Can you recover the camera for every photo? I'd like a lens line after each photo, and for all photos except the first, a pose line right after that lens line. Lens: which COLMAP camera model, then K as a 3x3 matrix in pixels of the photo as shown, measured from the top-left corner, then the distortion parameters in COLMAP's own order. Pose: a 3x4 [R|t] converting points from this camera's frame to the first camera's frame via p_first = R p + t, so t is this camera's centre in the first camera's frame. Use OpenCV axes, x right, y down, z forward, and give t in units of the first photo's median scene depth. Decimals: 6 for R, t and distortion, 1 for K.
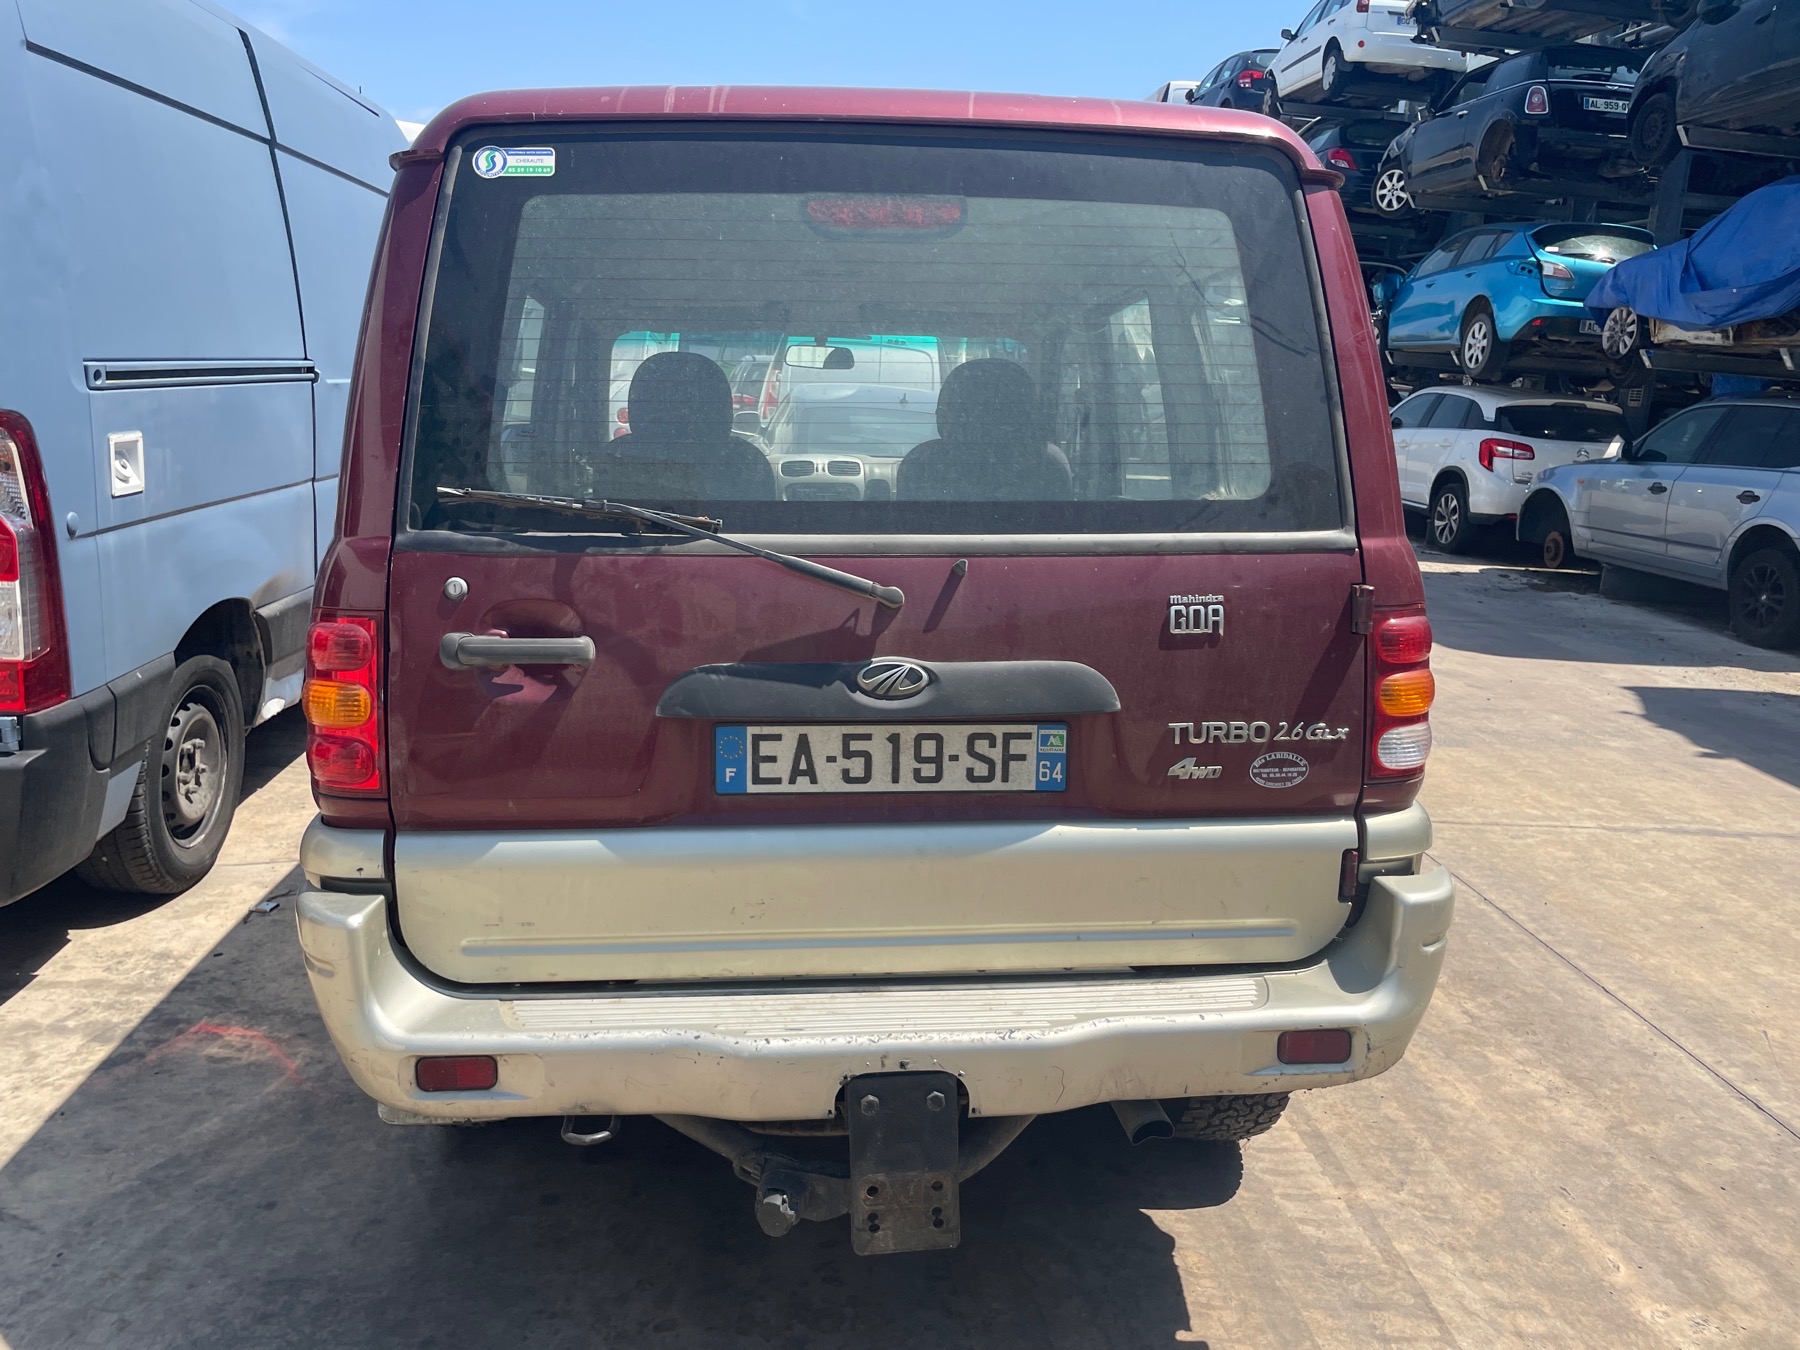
lens RADIAL K [[1366.9, 0, 890.2], [0, 1366.9, 669.1], [0, 0, 1]] dist [0.075482, -0.094226]
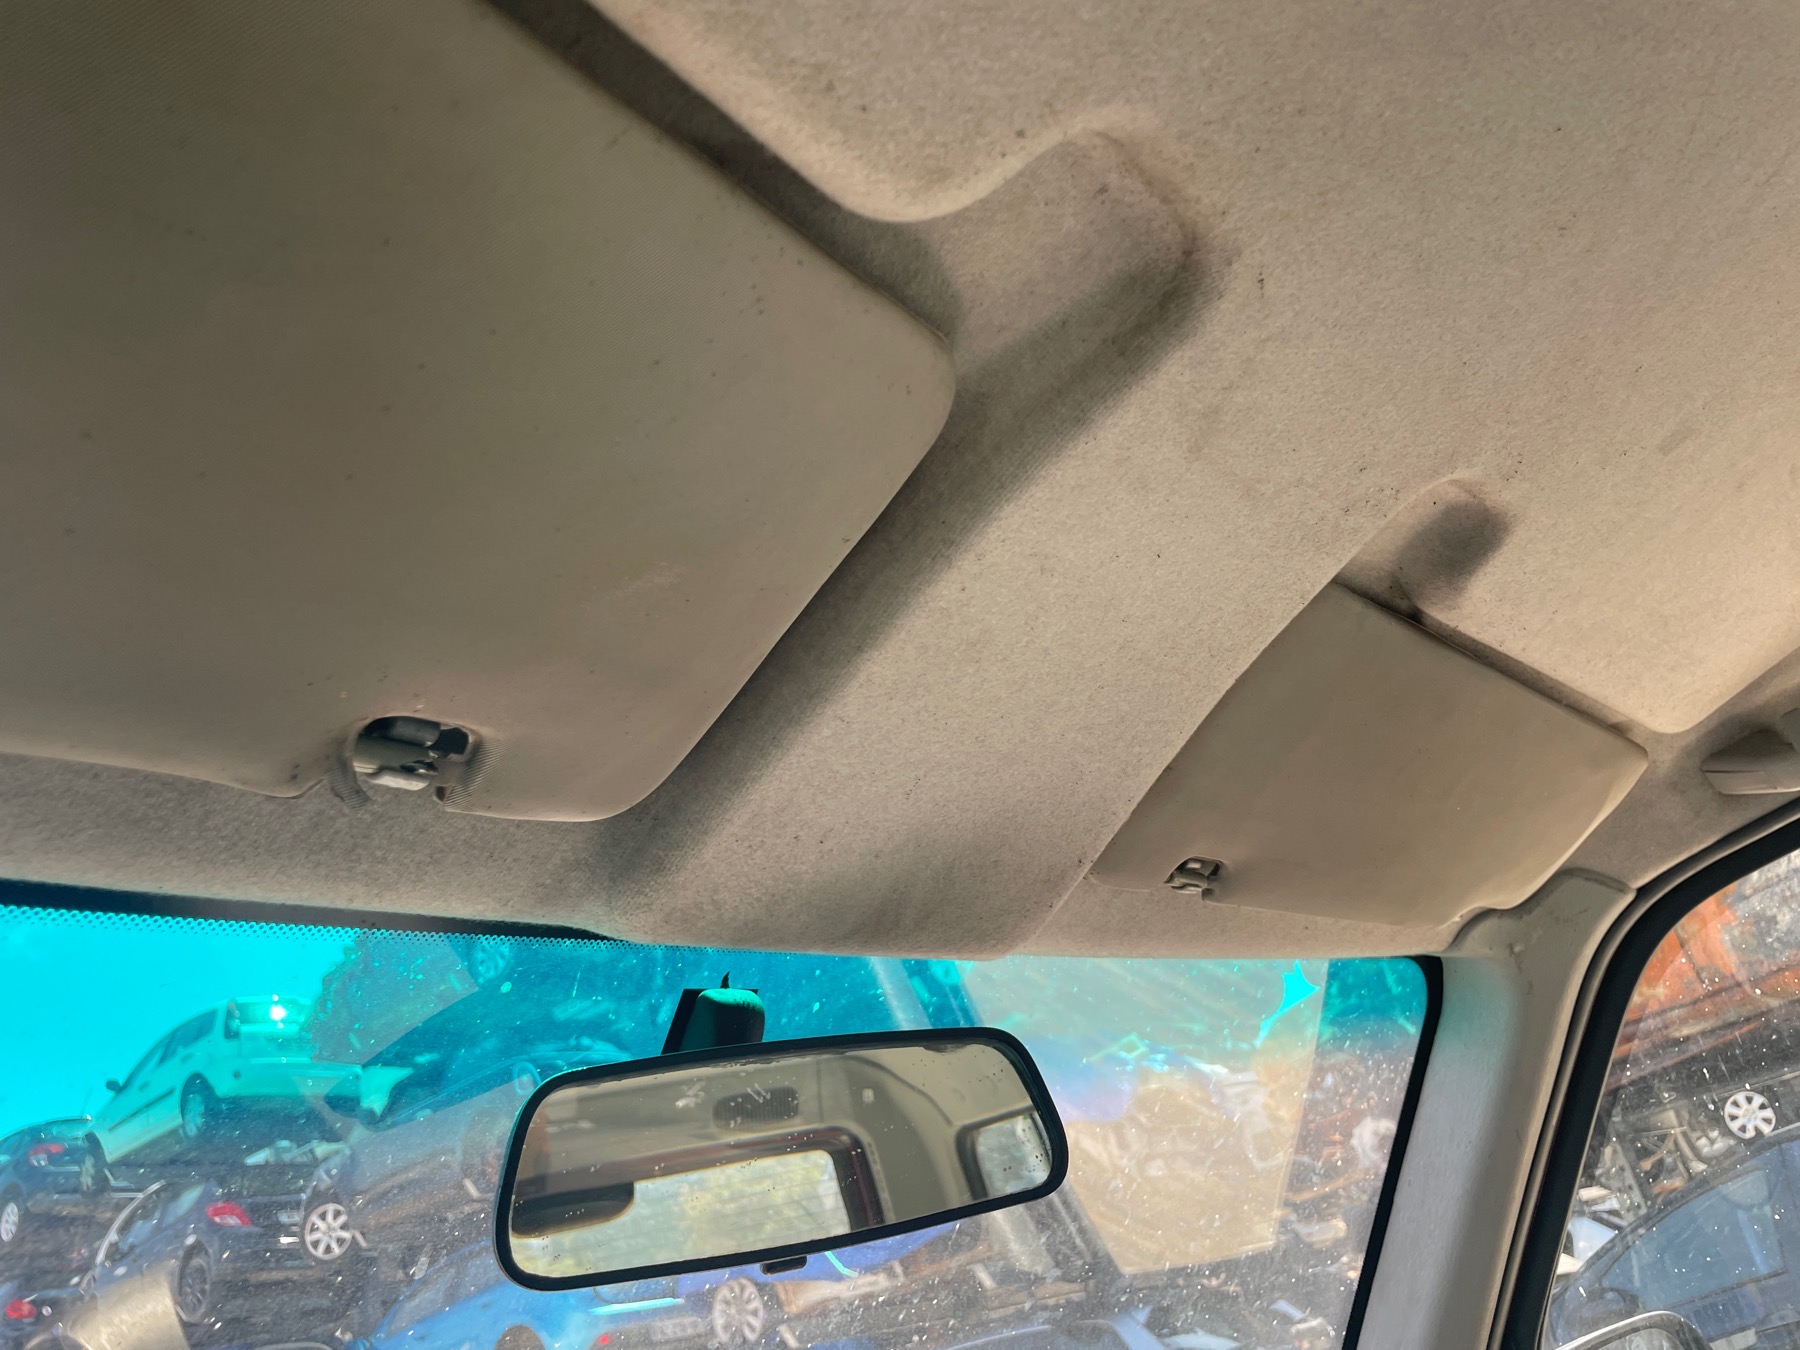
lens RADIAL K [[1366.9, 0, 890.2], [0, 1366.9, 674.1], [0, 0, 1]] dist [0.075482, -0.094226]
pose [[0.669058, 0.138241, 0.730240, -0.259568], [0.406562, 0.754424, -0.515318, -0.427967], [-0.622149, 0.641665, 0.448550, 2.009113]]
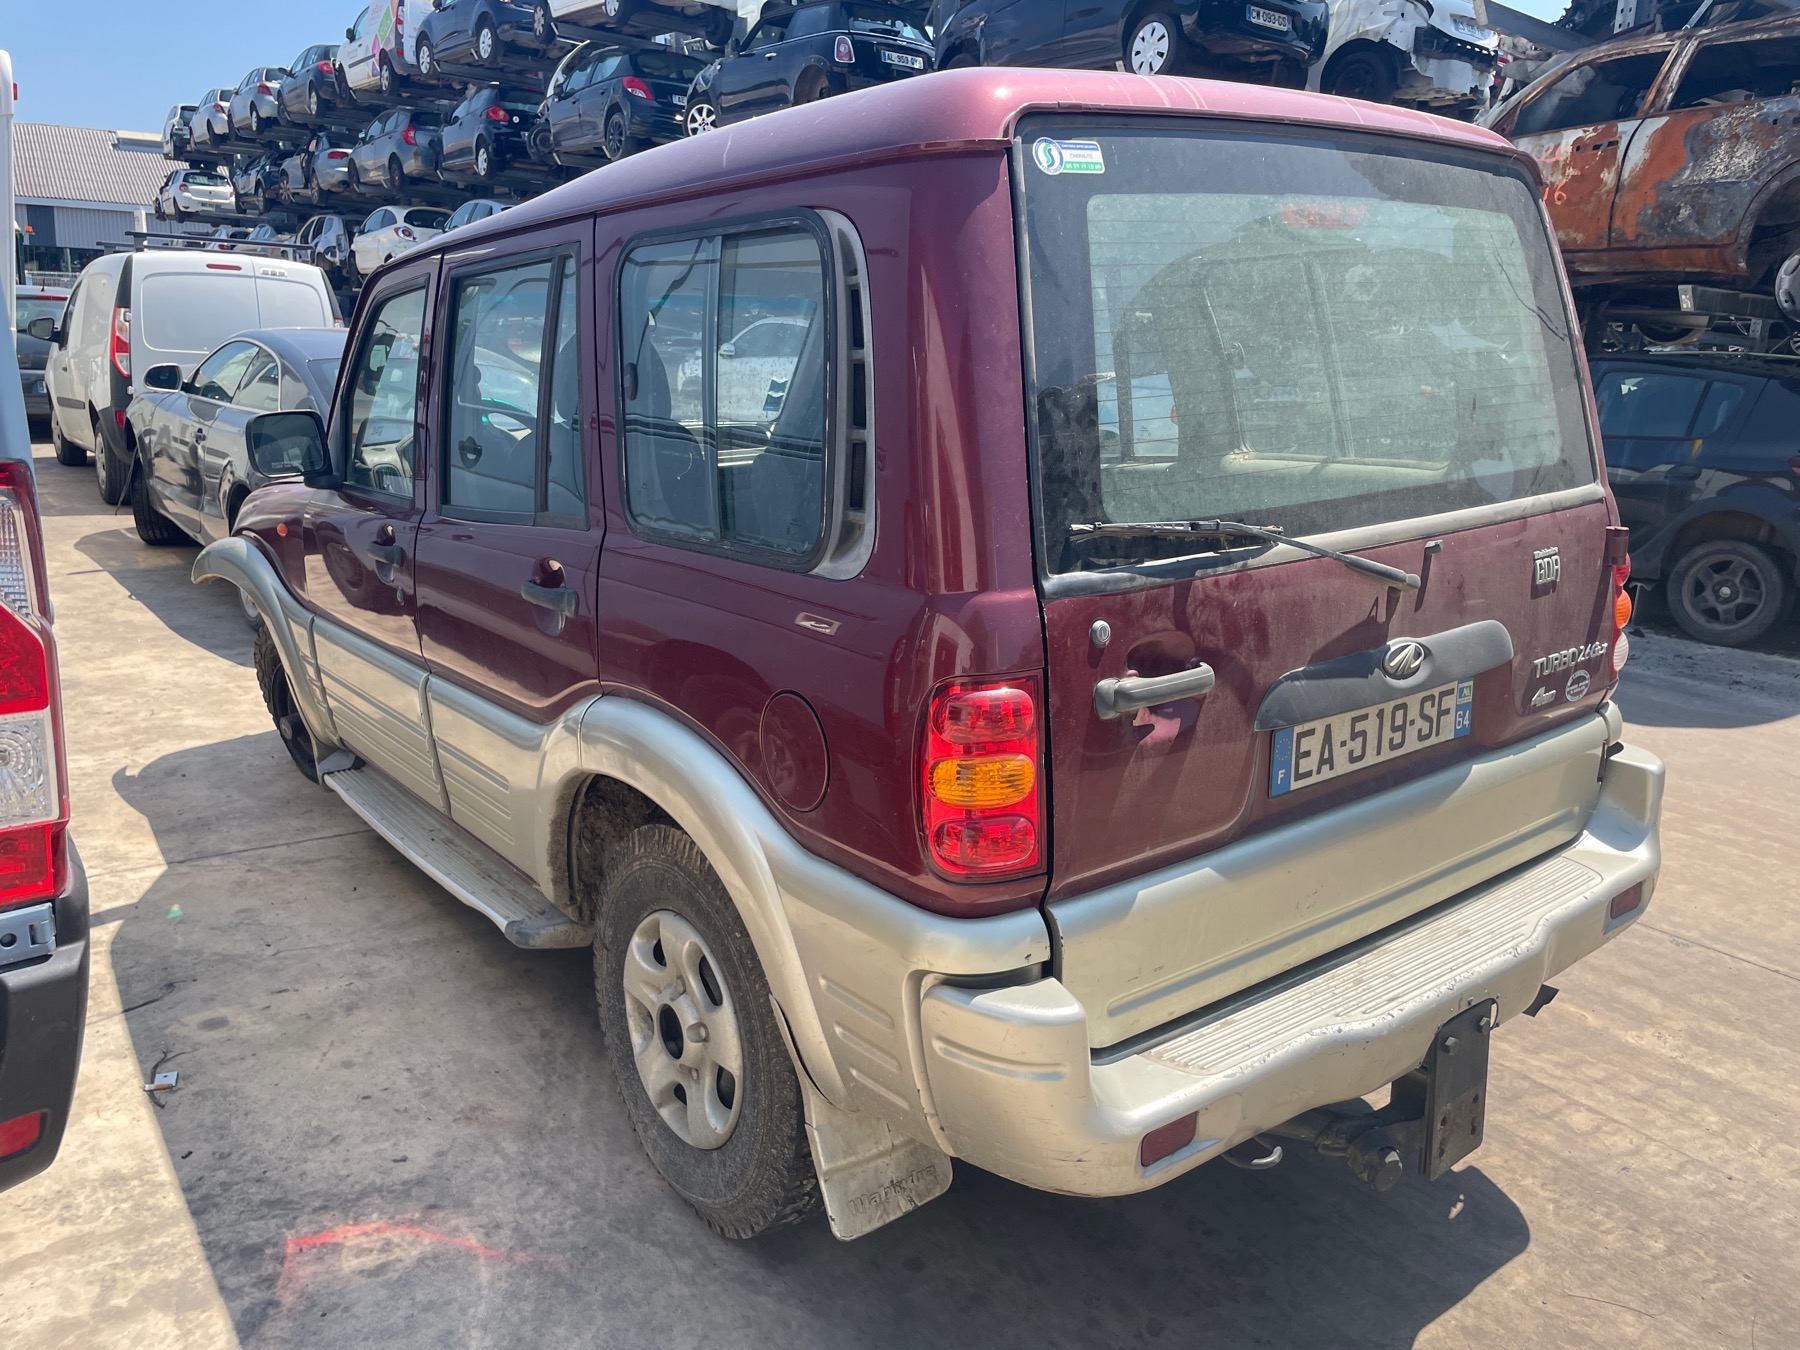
lens RADIAL K [[1366.9, 0, 881.5], [0, 1366.9, 671.8], [0, 0, 1]] dist [0.075482, -0.094226]
pose [[0.848111, -0.154034, 0.506933, -0.868432], [0.125273, 0.987975, 0.090617, -0.128220], [-0.514796, -0.013348, 0.857209, 0.277849]]
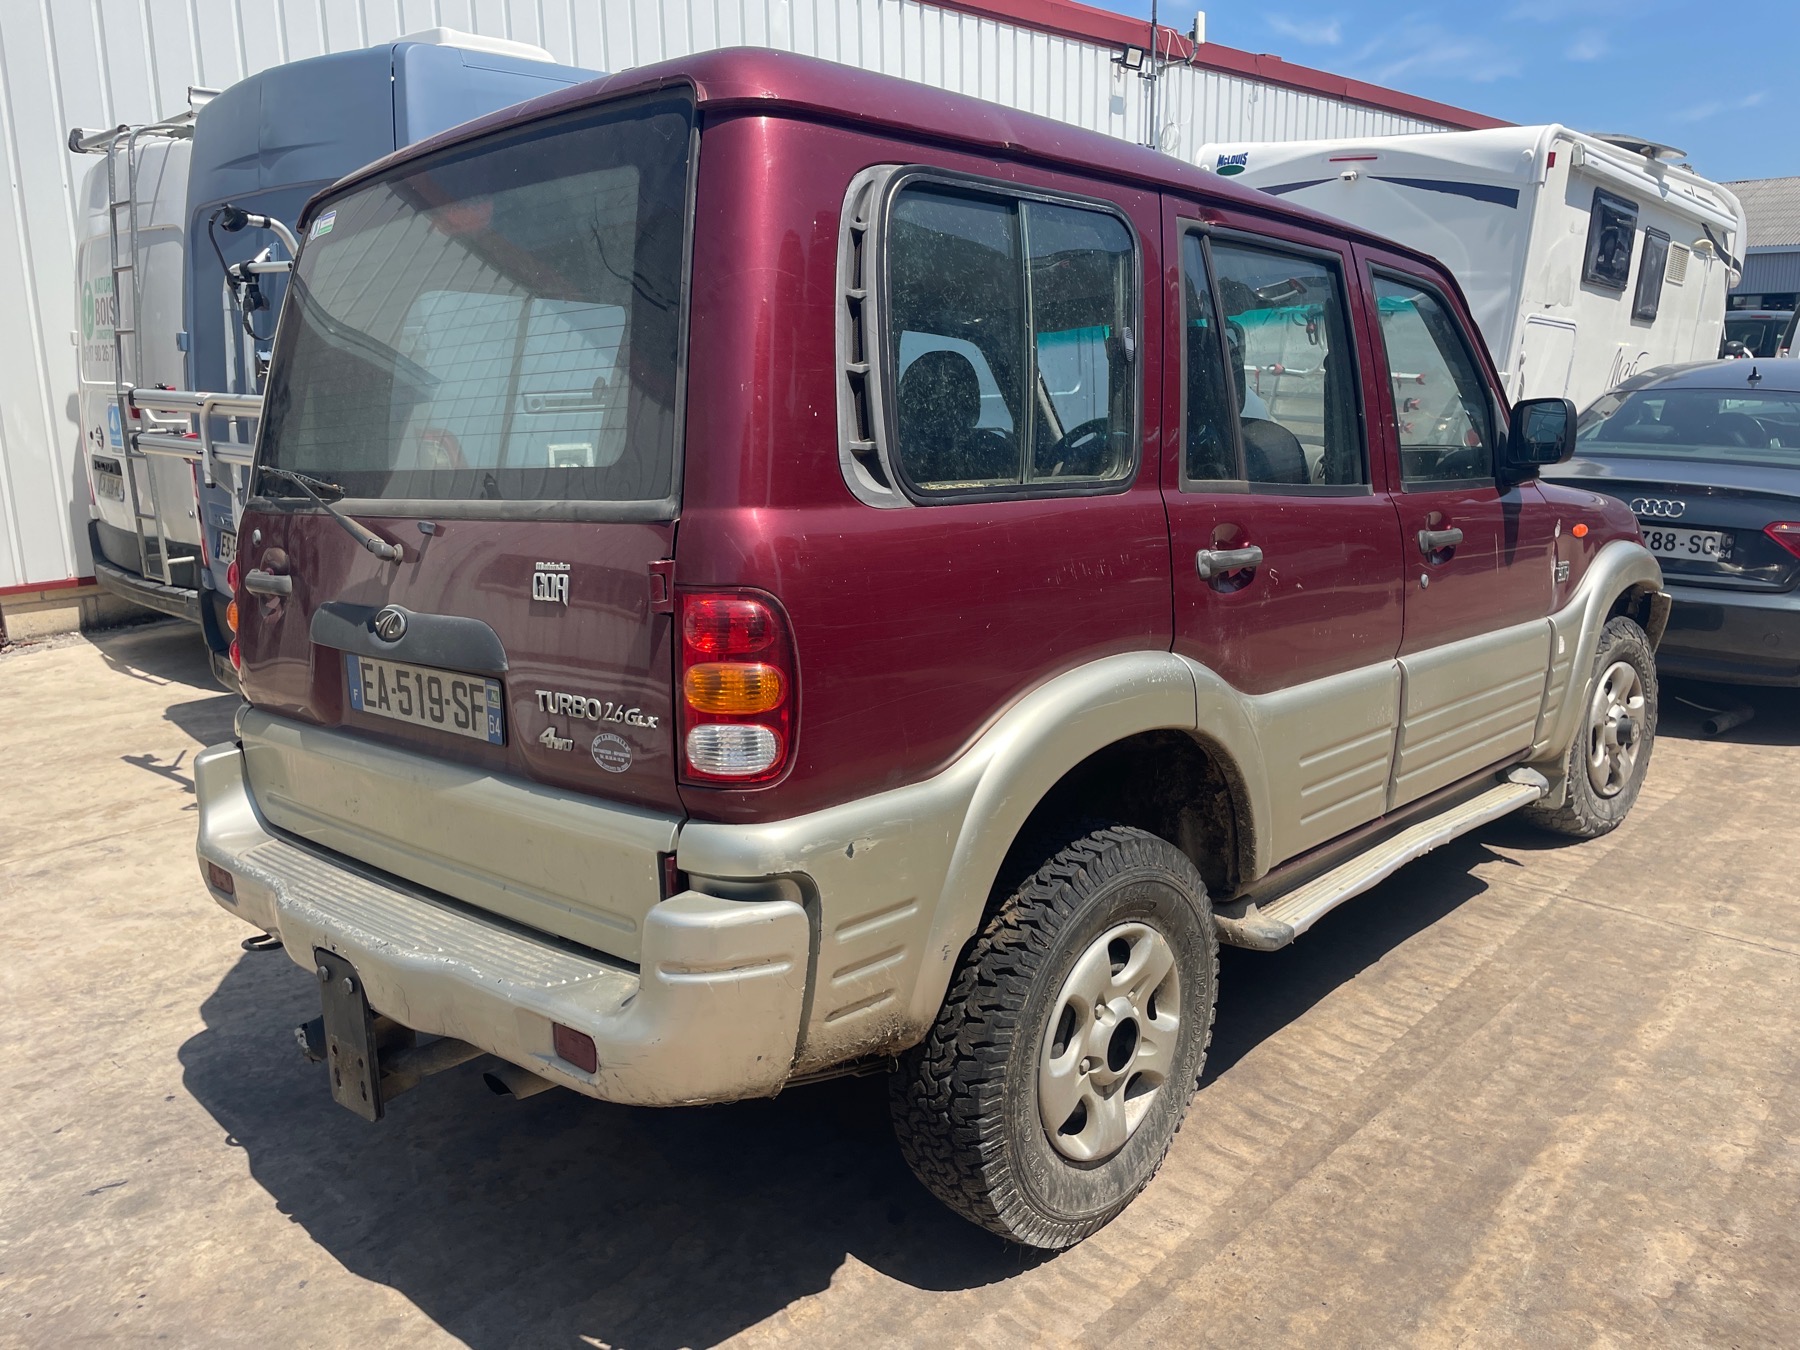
lens RADIAL K [[1366.9, 0, 905.8], [0, 1366.9, 671.4], [0, 0, 1]] dist [0.075482, -0.094226]
pose [[0.666412, 0.090949, -0.740016, 1.130501], [-0.100099, 0.994460, 0.032077, -0.033287], [0.738834, 0.052698, 0.671824, 0.524313]]
